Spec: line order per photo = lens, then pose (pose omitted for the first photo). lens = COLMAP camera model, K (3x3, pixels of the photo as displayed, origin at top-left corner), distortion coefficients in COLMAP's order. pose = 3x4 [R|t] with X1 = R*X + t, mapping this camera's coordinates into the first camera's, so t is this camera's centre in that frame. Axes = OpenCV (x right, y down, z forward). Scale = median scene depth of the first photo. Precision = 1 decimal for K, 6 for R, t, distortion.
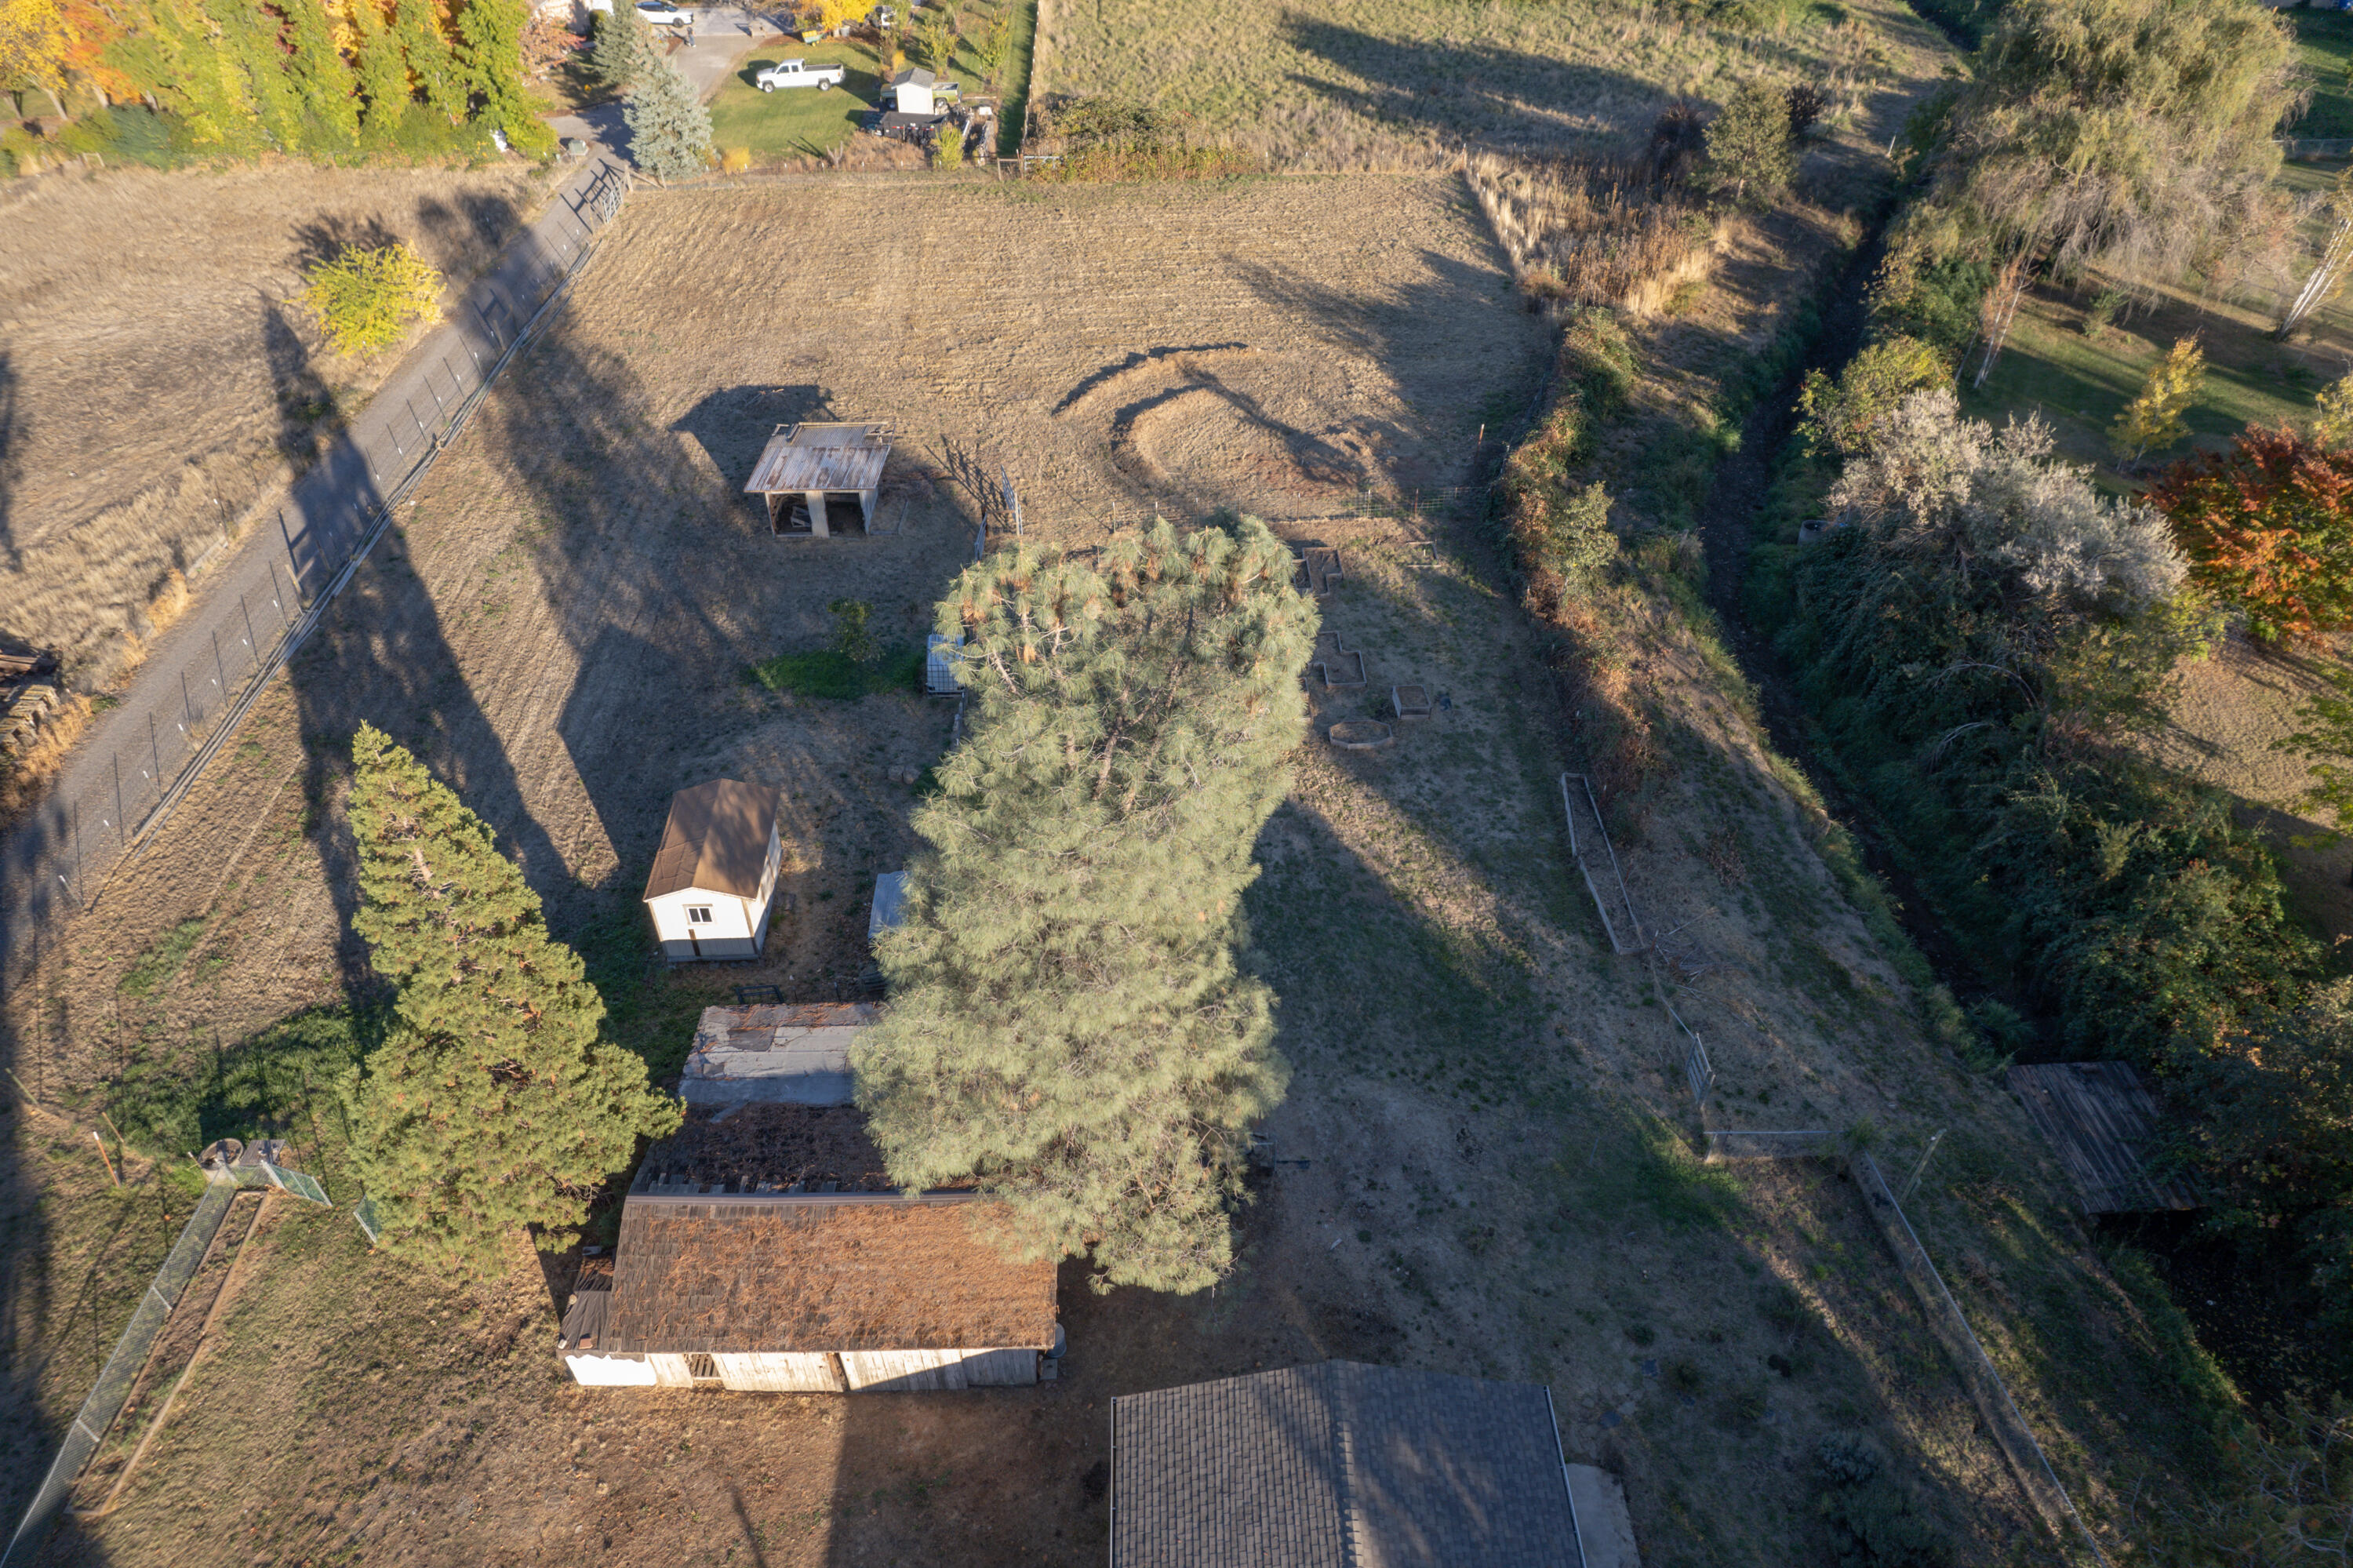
lens RADIAL K [[1538.3, 0, 1187.2], [0, 1538.3, 815.1], [0, 0, 1]] dist [-0.084584, 0.085375]
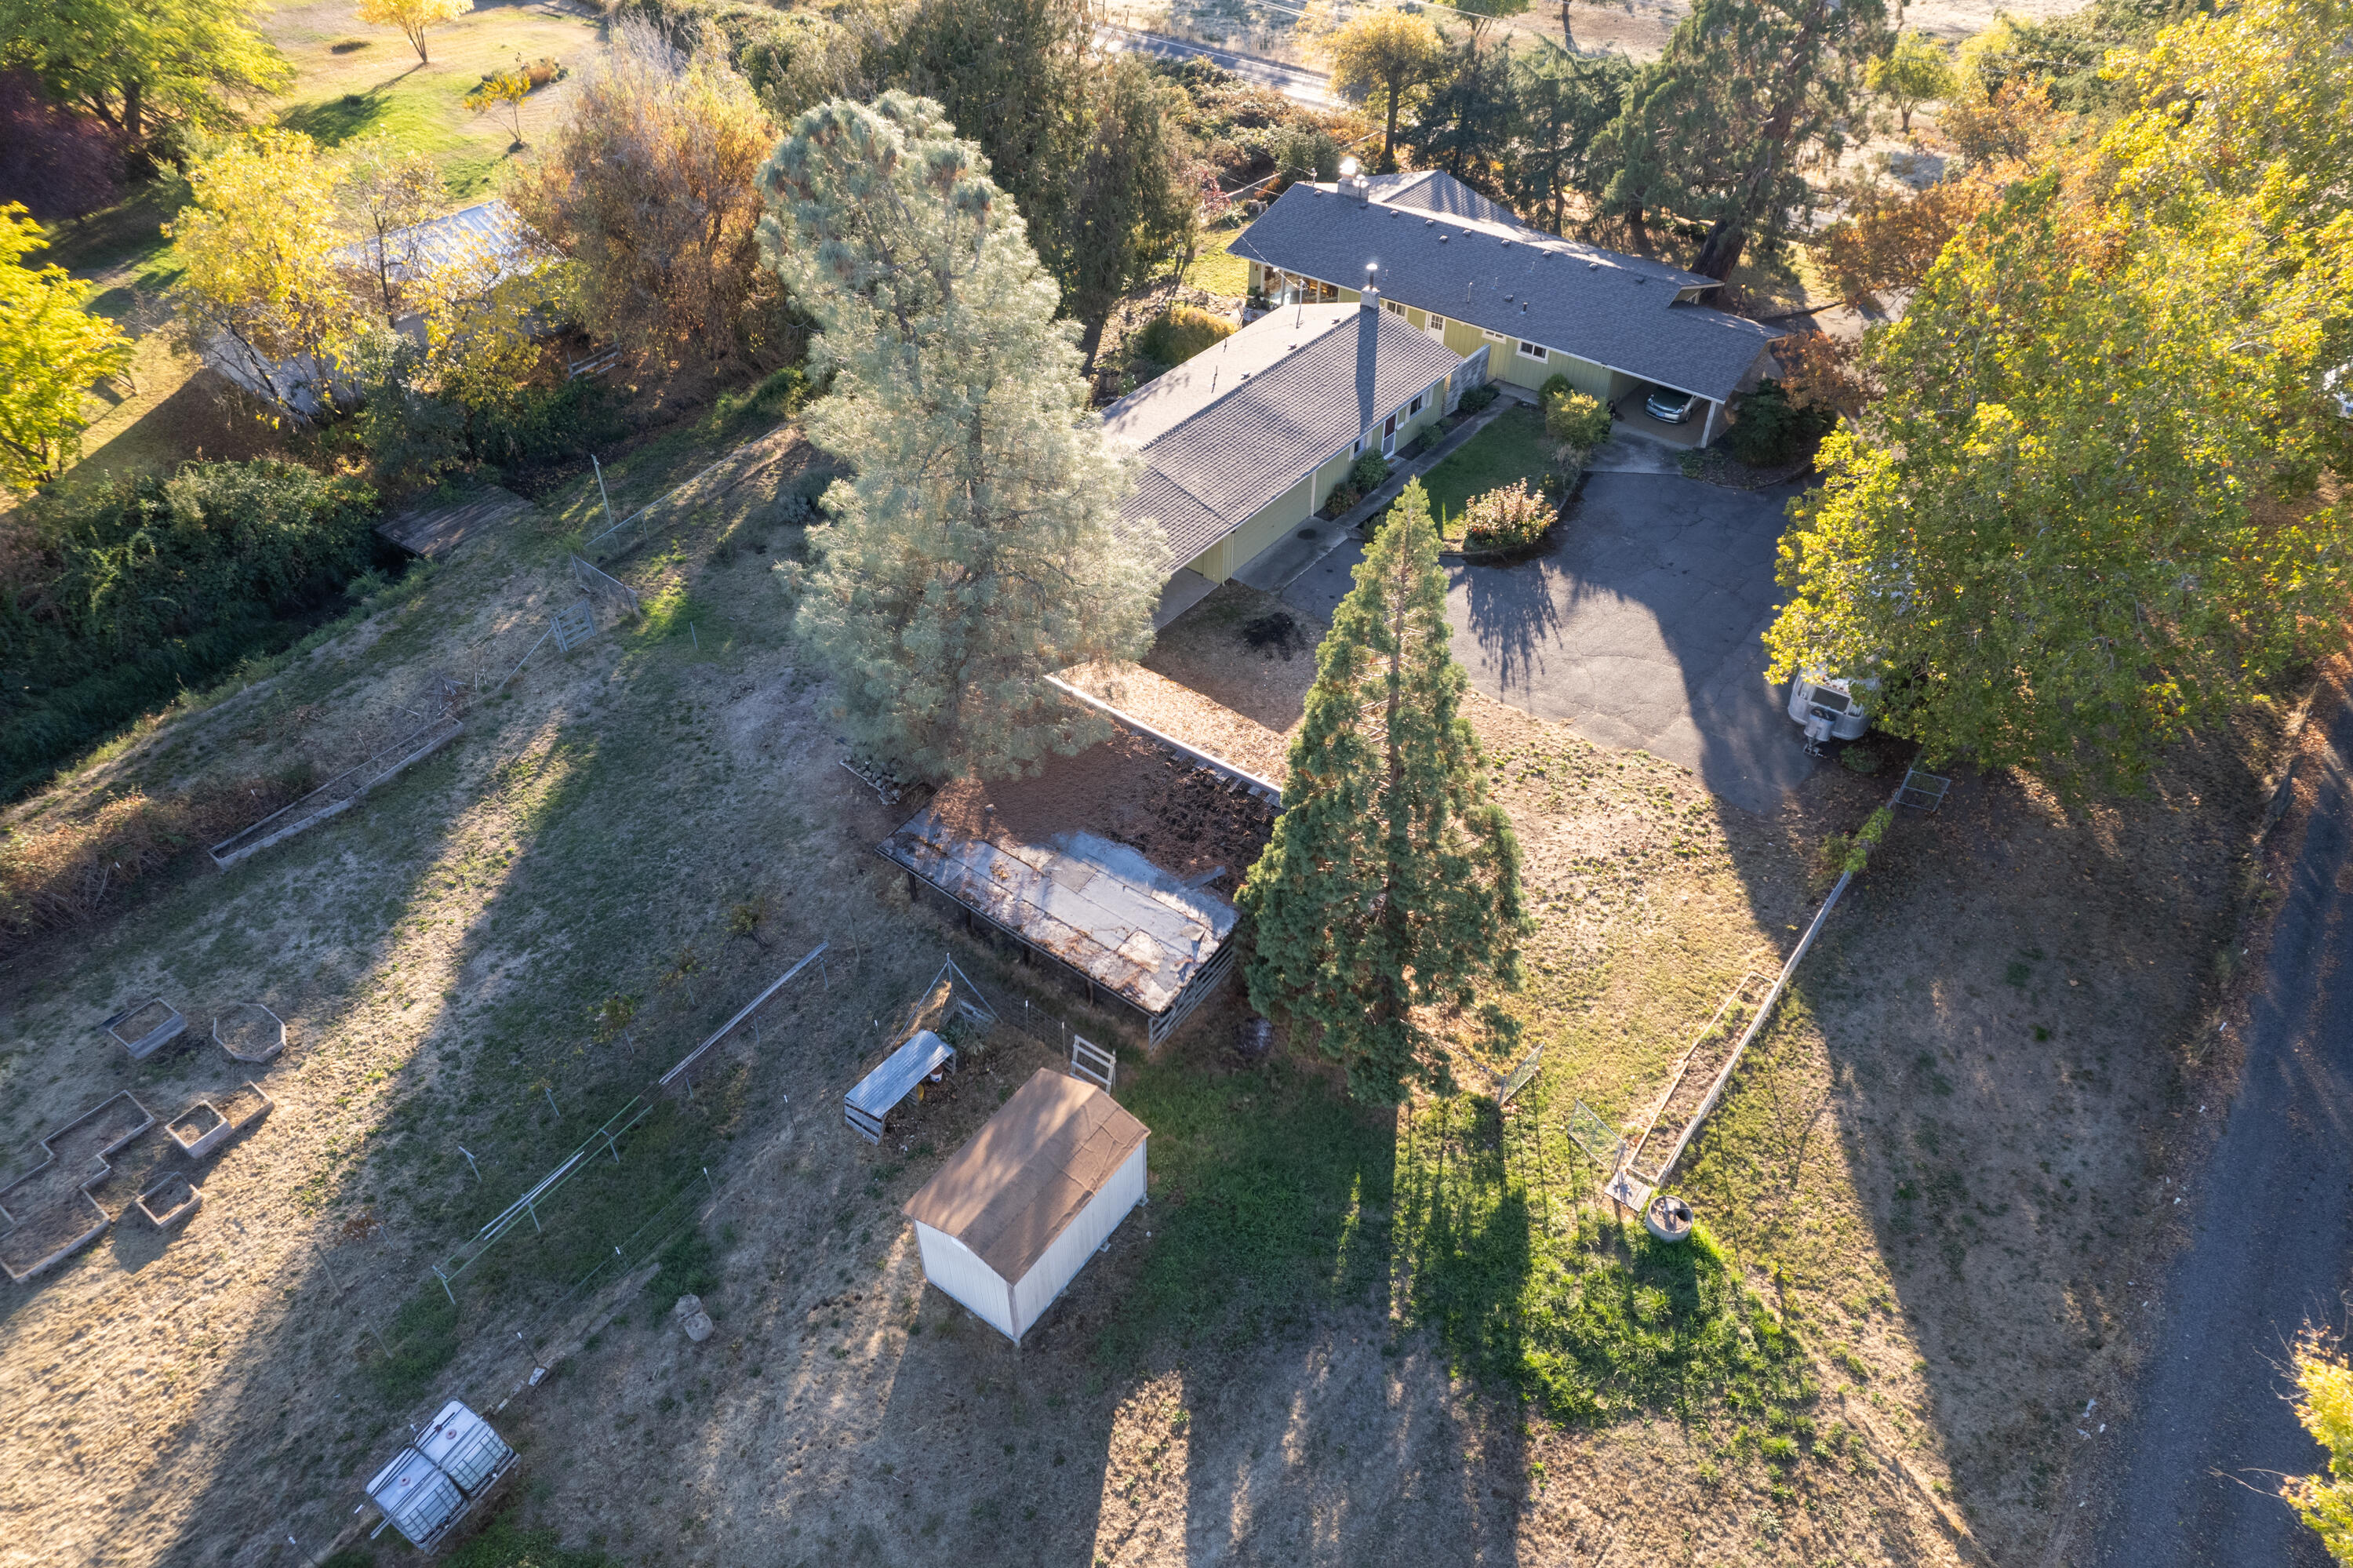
lens RADIAL K [[1538.3, 0, 1187.2], [0, 1538.3, 815.1], [0, 0, 1]] dist [-0.084584, 0.085375]
pose [[-0.790588, -0.416495, 0.448891, -0.402268], [0.394740, 0.213787, 0.893575, -0.417069], [-0.468136, 0.883644, -0.004610, 0.517534]]
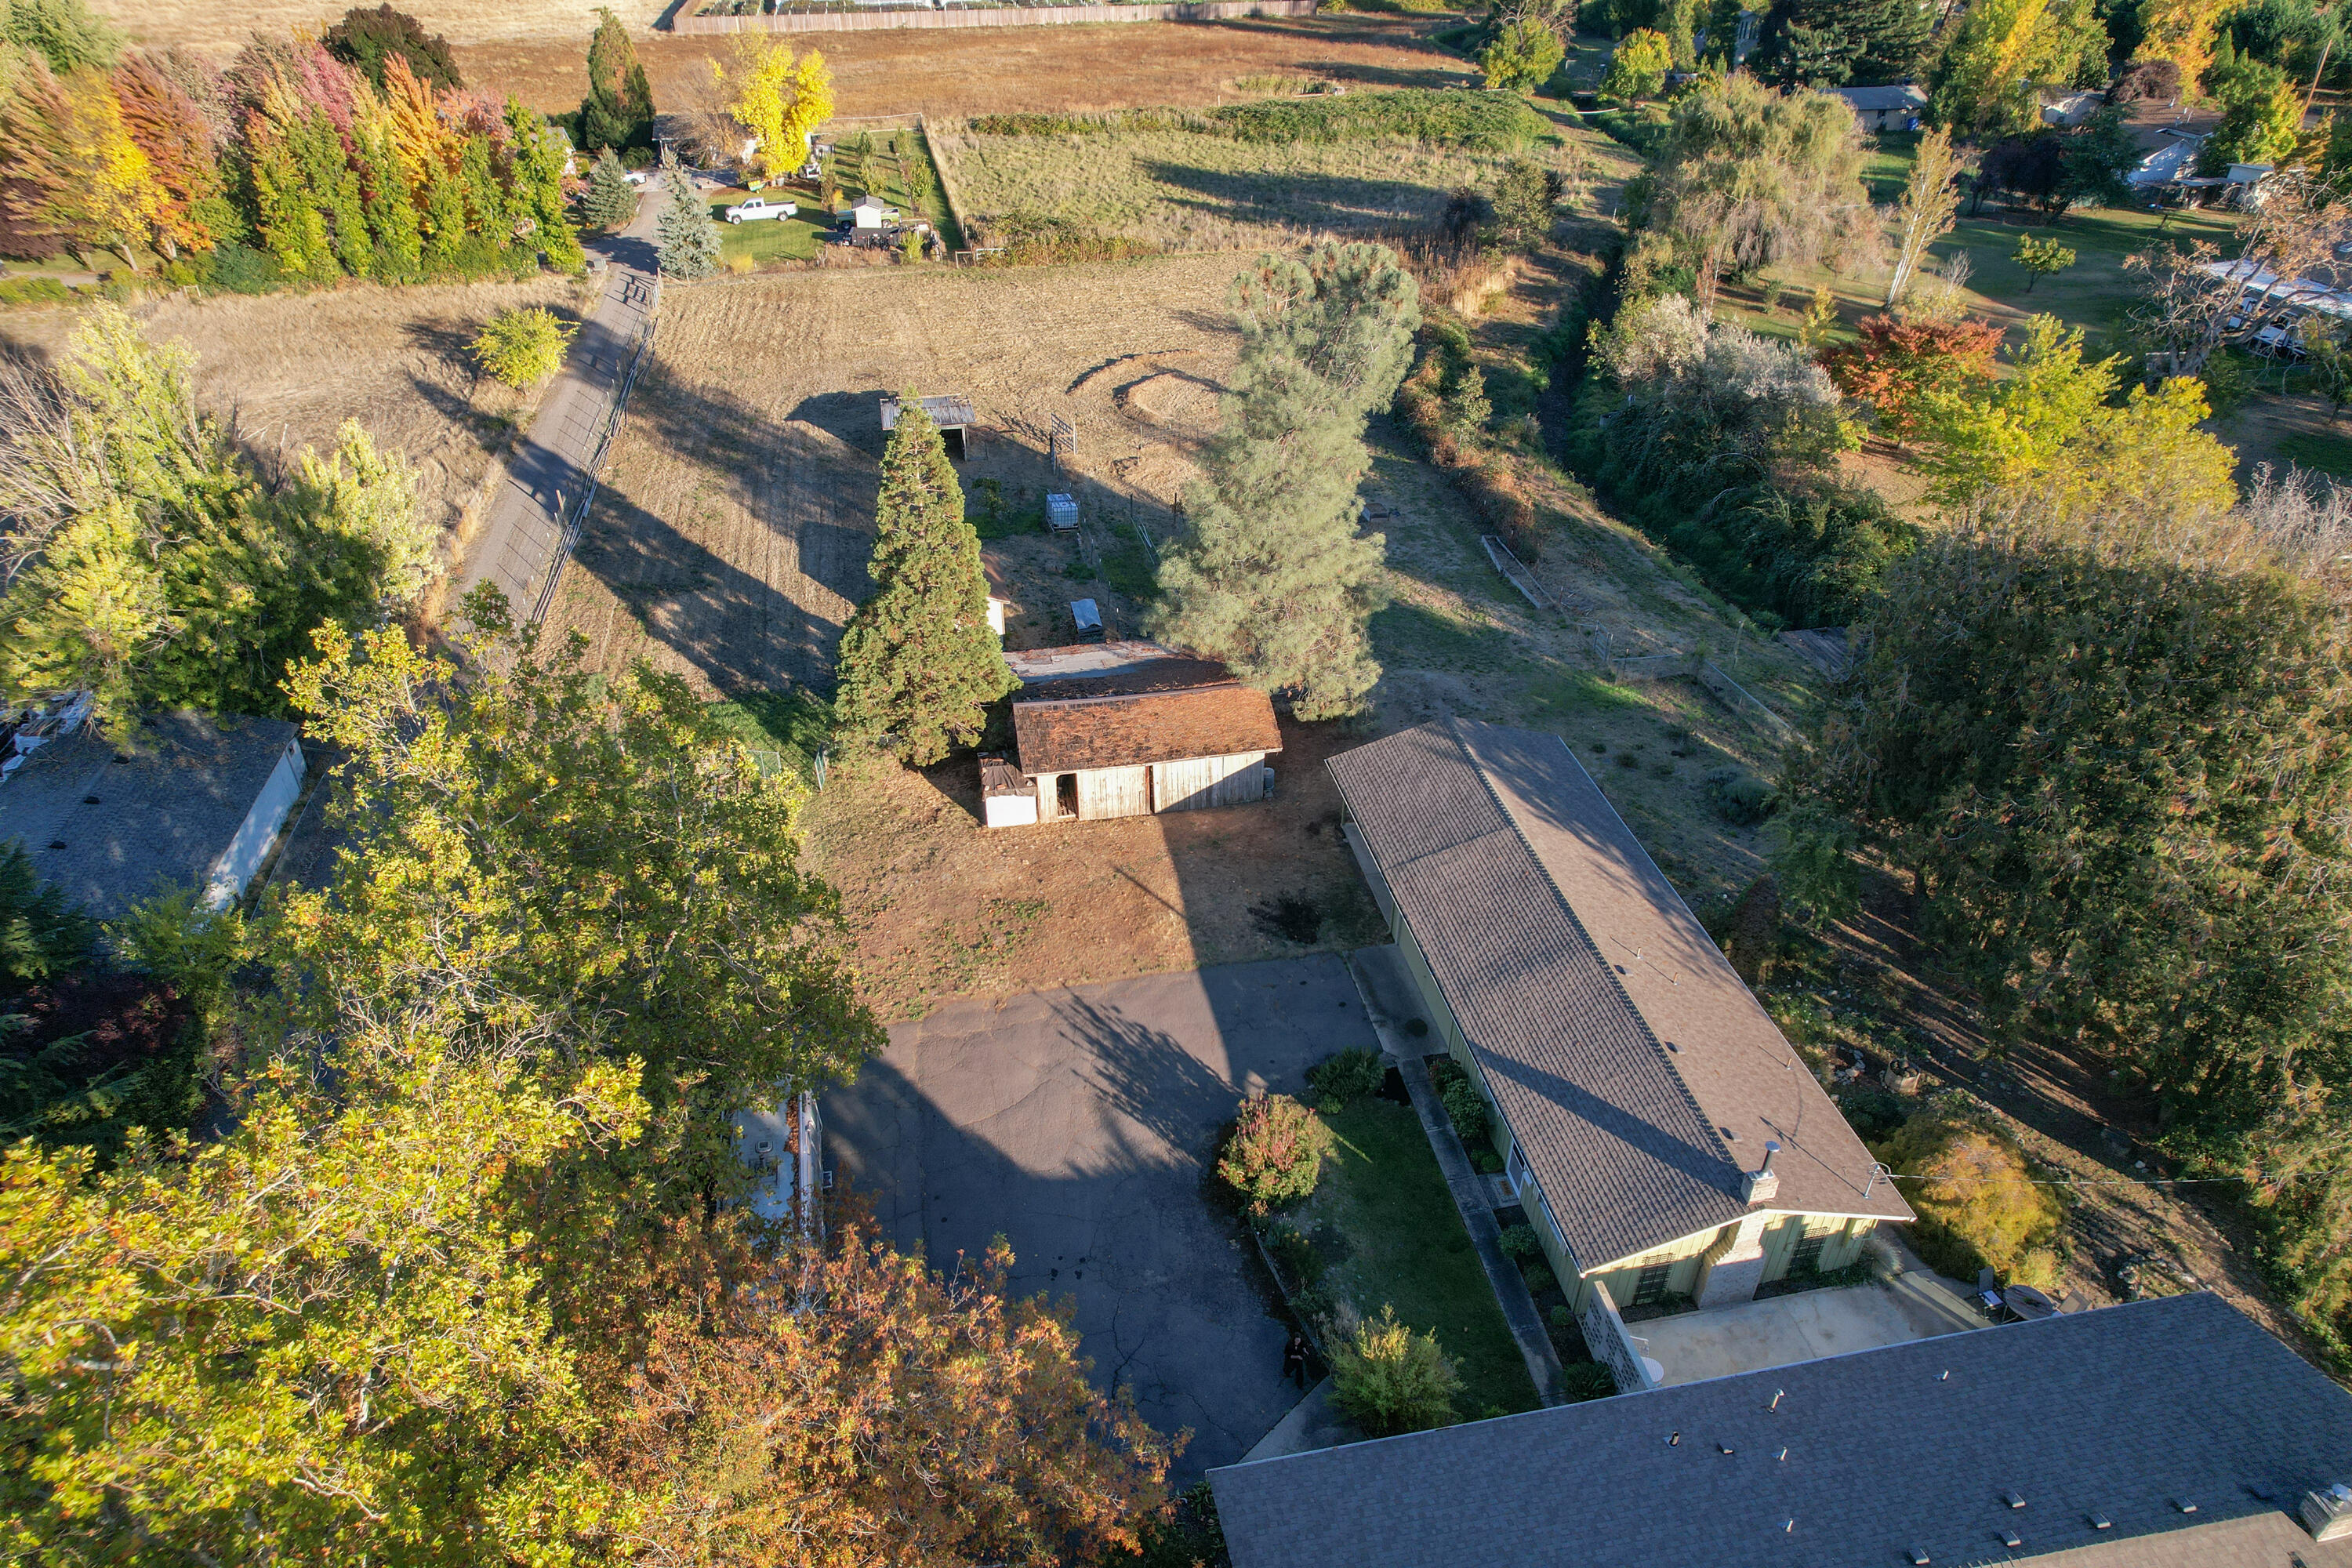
lens RADIAL K [[1557.6, 0, 1193.4], [0, 1557.6, 820.0], [0, 0, 1]] dist [-0.087361, 0.097162]
pose [[0.985969, -0.093880, 0.138025, -0.206131], [0.109869, 0.987480, -0.113188, 0.289610], [-0.125671, 0.126765, 0.983940, -0.337842]]
